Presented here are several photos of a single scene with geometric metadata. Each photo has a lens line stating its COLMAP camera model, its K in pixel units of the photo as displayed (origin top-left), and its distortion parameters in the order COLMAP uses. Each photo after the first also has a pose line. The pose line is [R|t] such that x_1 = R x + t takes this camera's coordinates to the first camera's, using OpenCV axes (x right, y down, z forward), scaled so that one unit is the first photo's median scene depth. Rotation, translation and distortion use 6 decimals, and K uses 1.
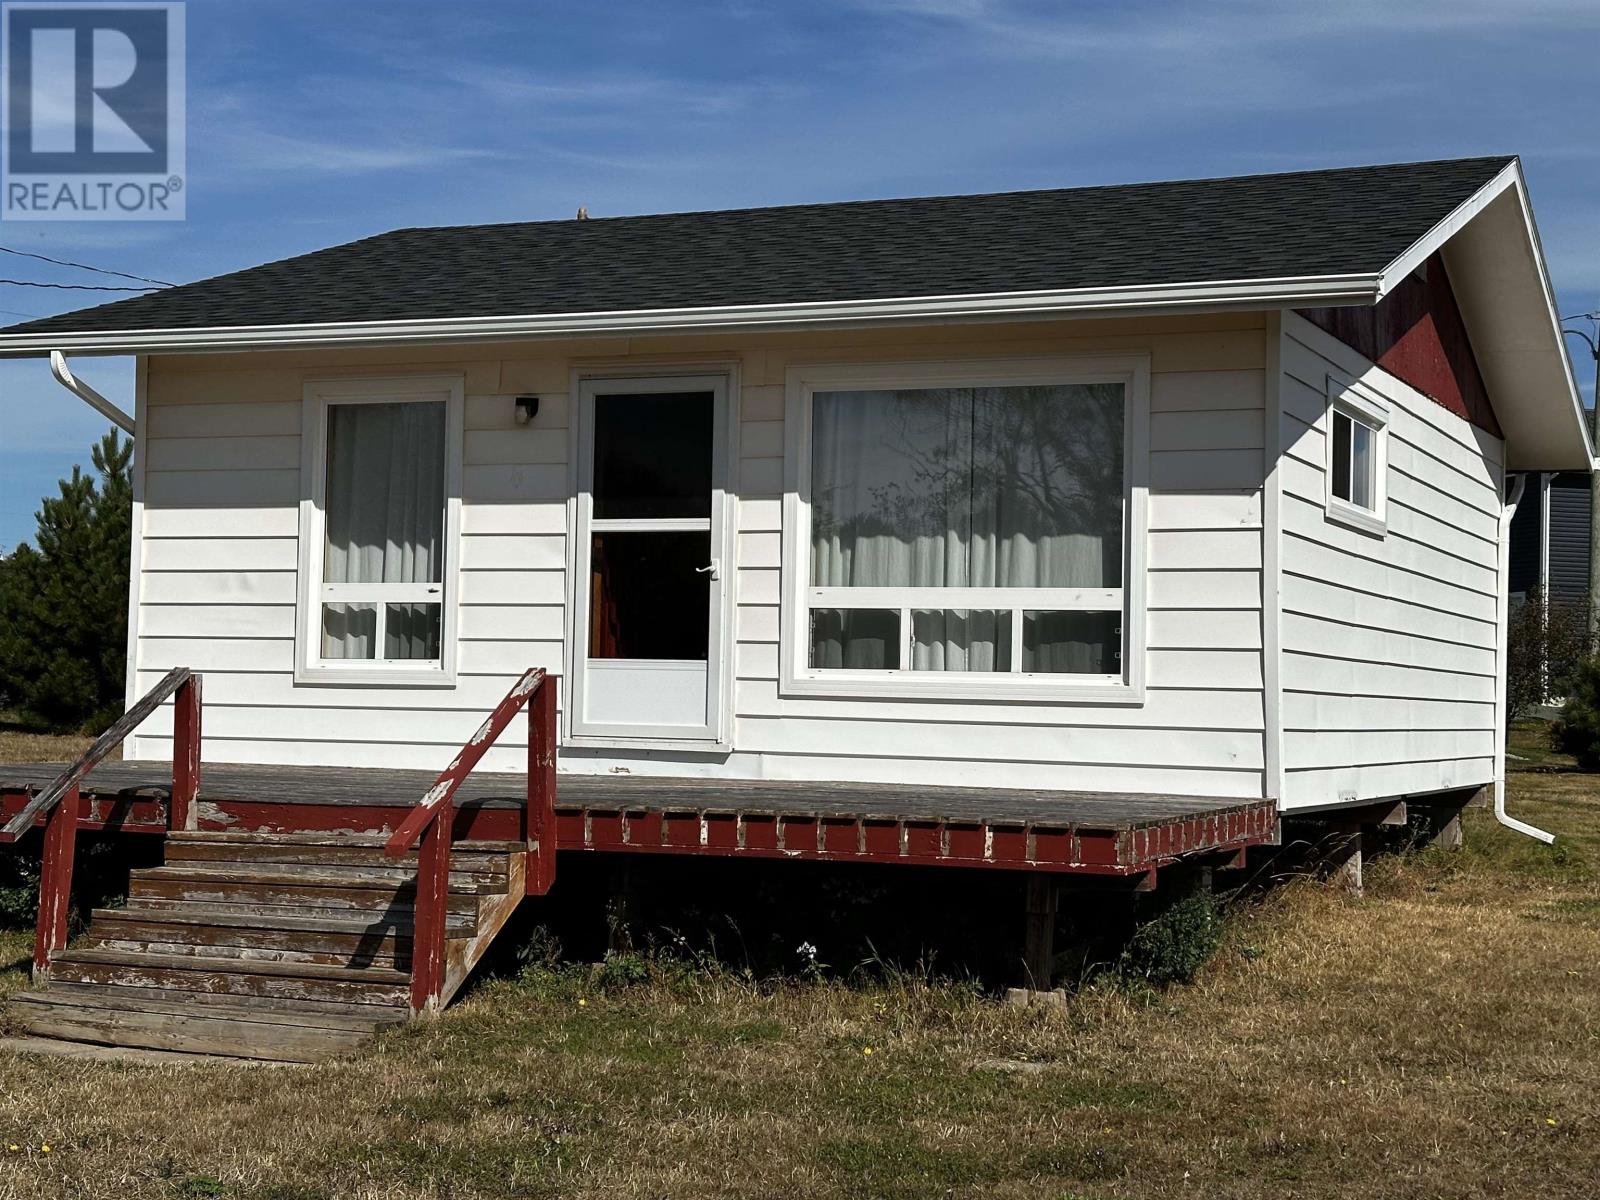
lens RADIAL K [[2497.2, 0, 800.0], [0, 2497.2, 600.0], [0, 0, 1]] dist [0.288932, -1.024263]
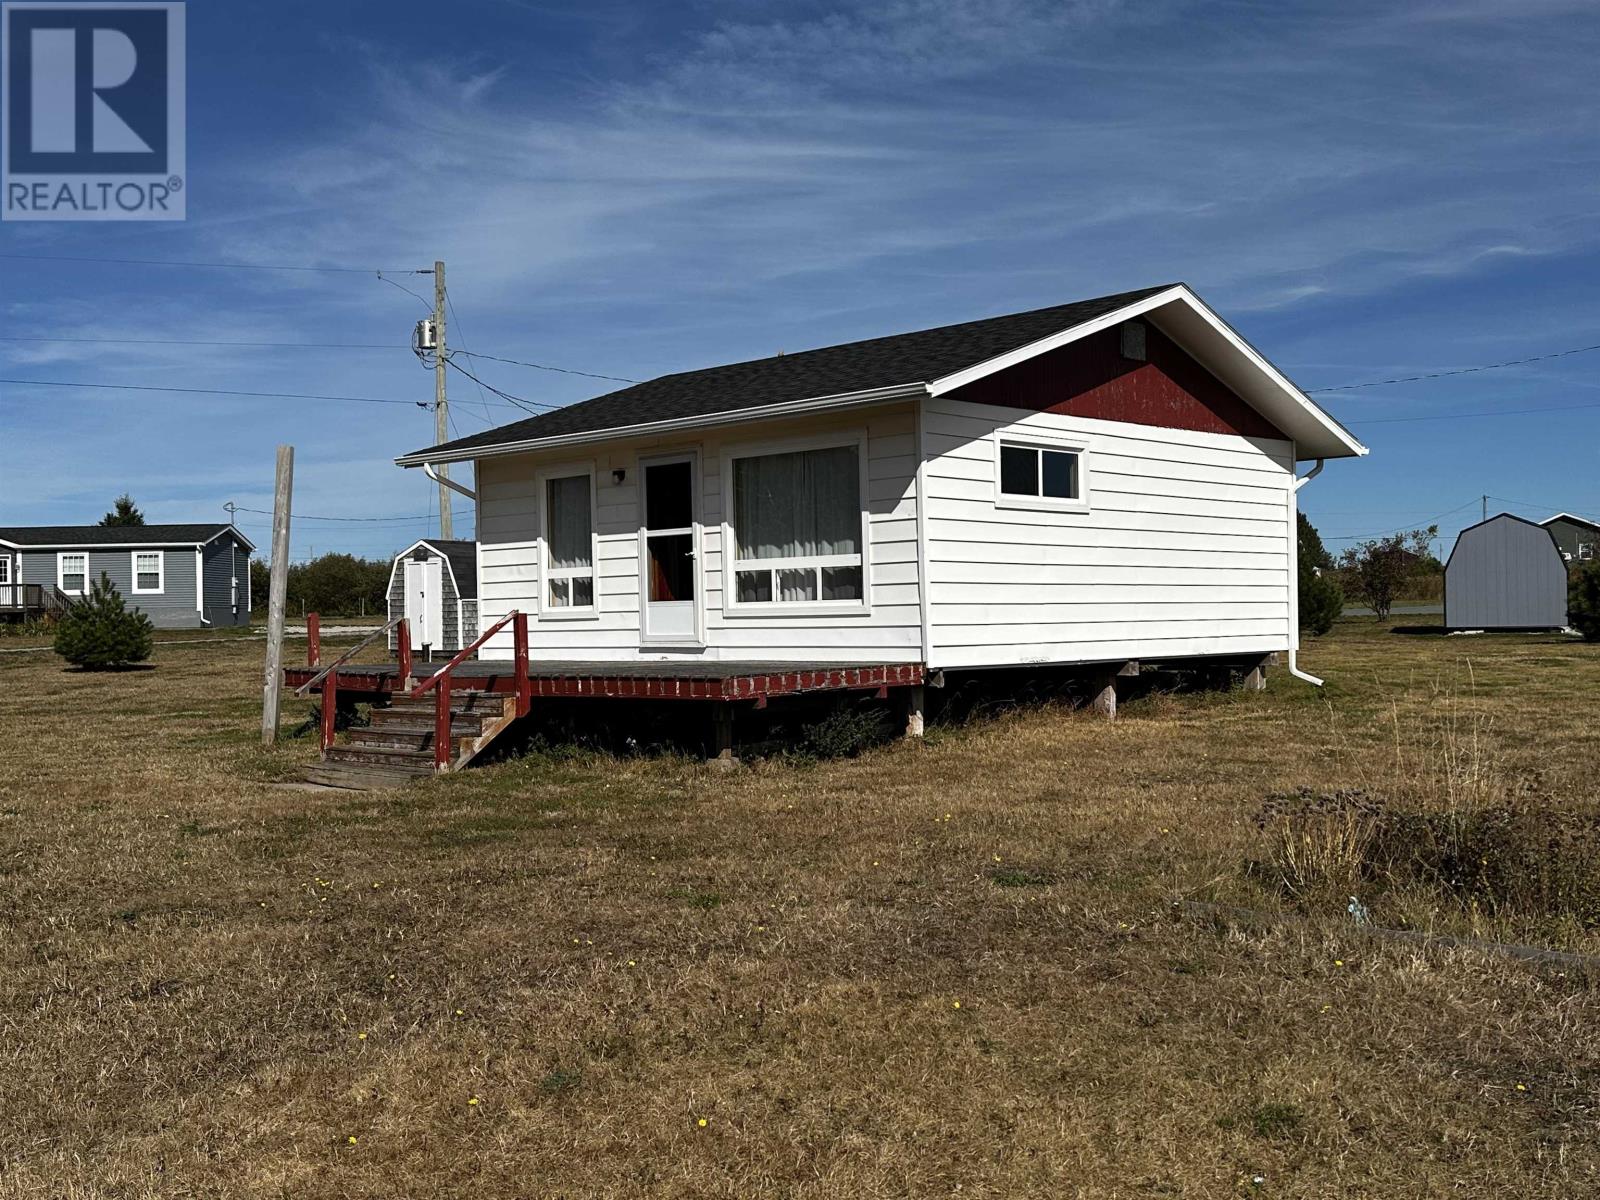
lens RADIAL K [[1691.4, 0, 876.0], [0, 1691.4, 617.4], [0, 0, 1]] dist [0.168031, -0.429214]
pose [[0.937541, -0.038828, -0.345702, 0.553267], [0.051504, 0.998293, 0.027552, 0.008294], [0.344042, -0.043637, 0.937940, -0.187444]]
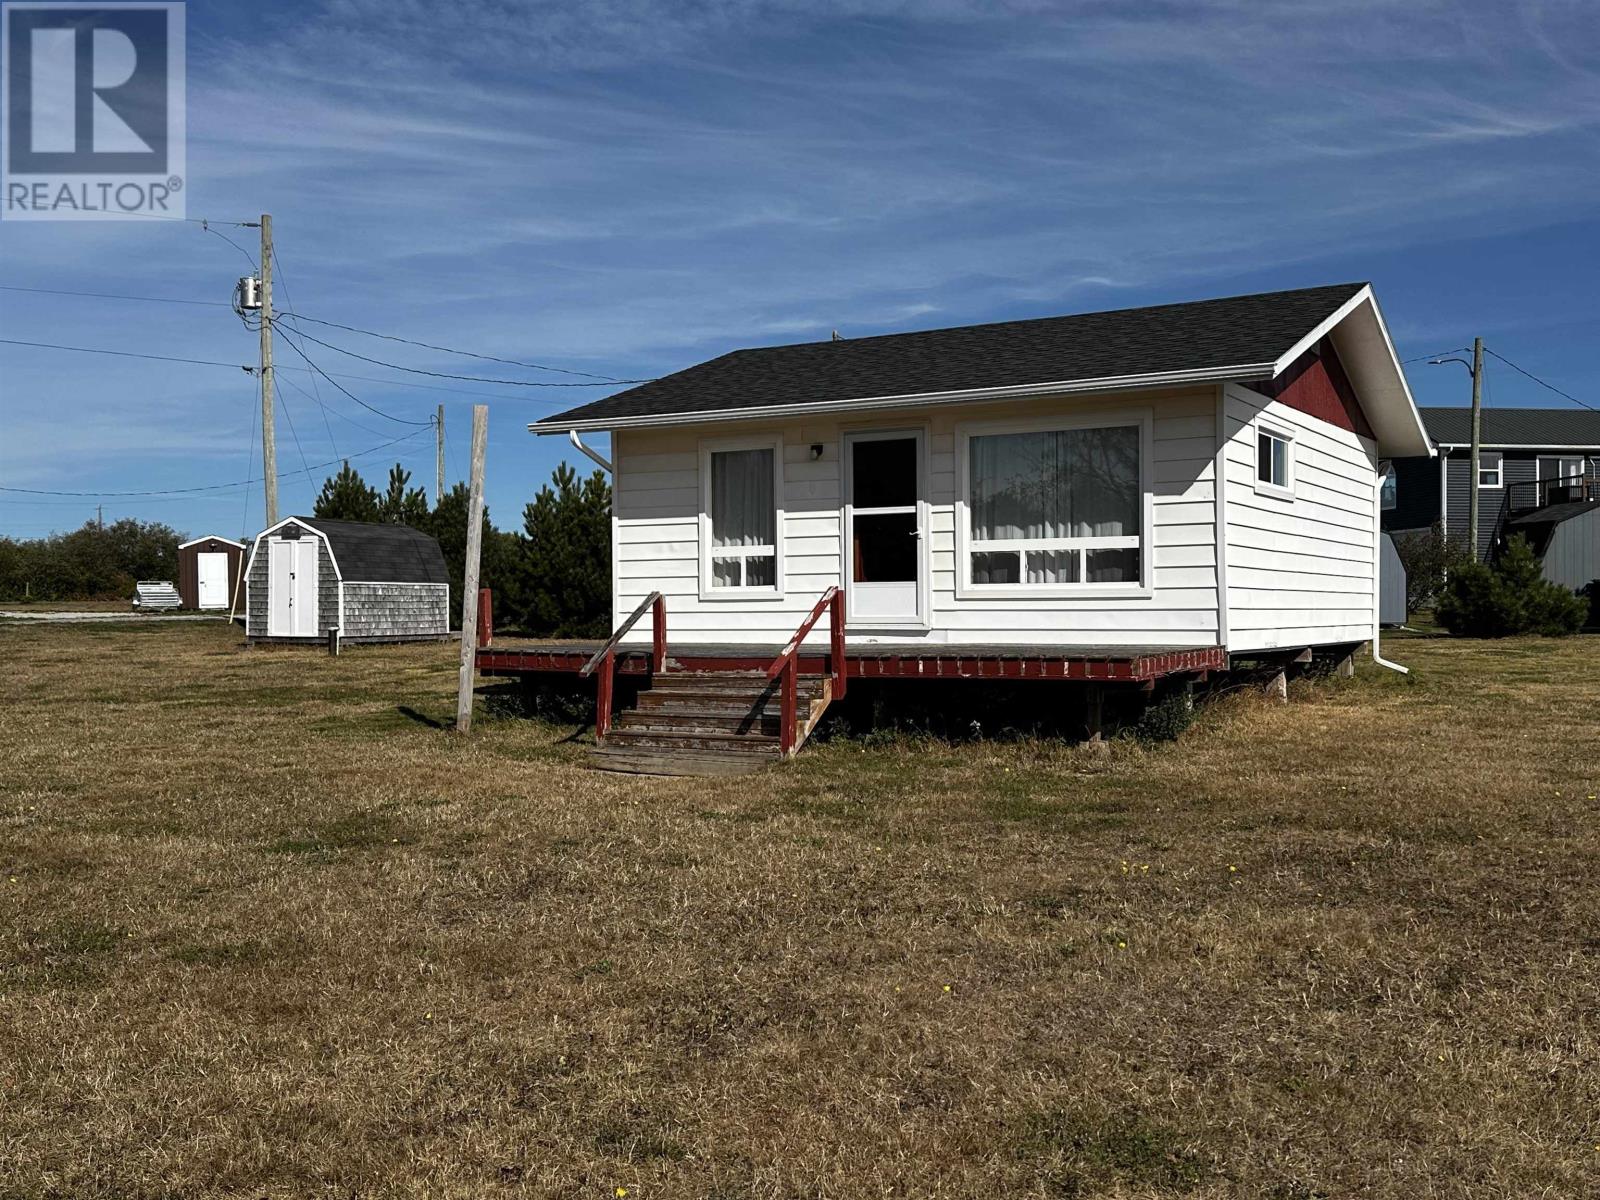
lens RADIAL K [[1663.1, 0, 800.0], [0, 1663.1, 600.0], [0, 0, 1]] dist [0.277384, -0.717052]
pose [[0.994871, -0.028698, -0.096992, -0.003123], [0.031542, 0.999112, 0.027918, 0.000252], [0.096105, -0.030834, 0.994894, -0.261920]]
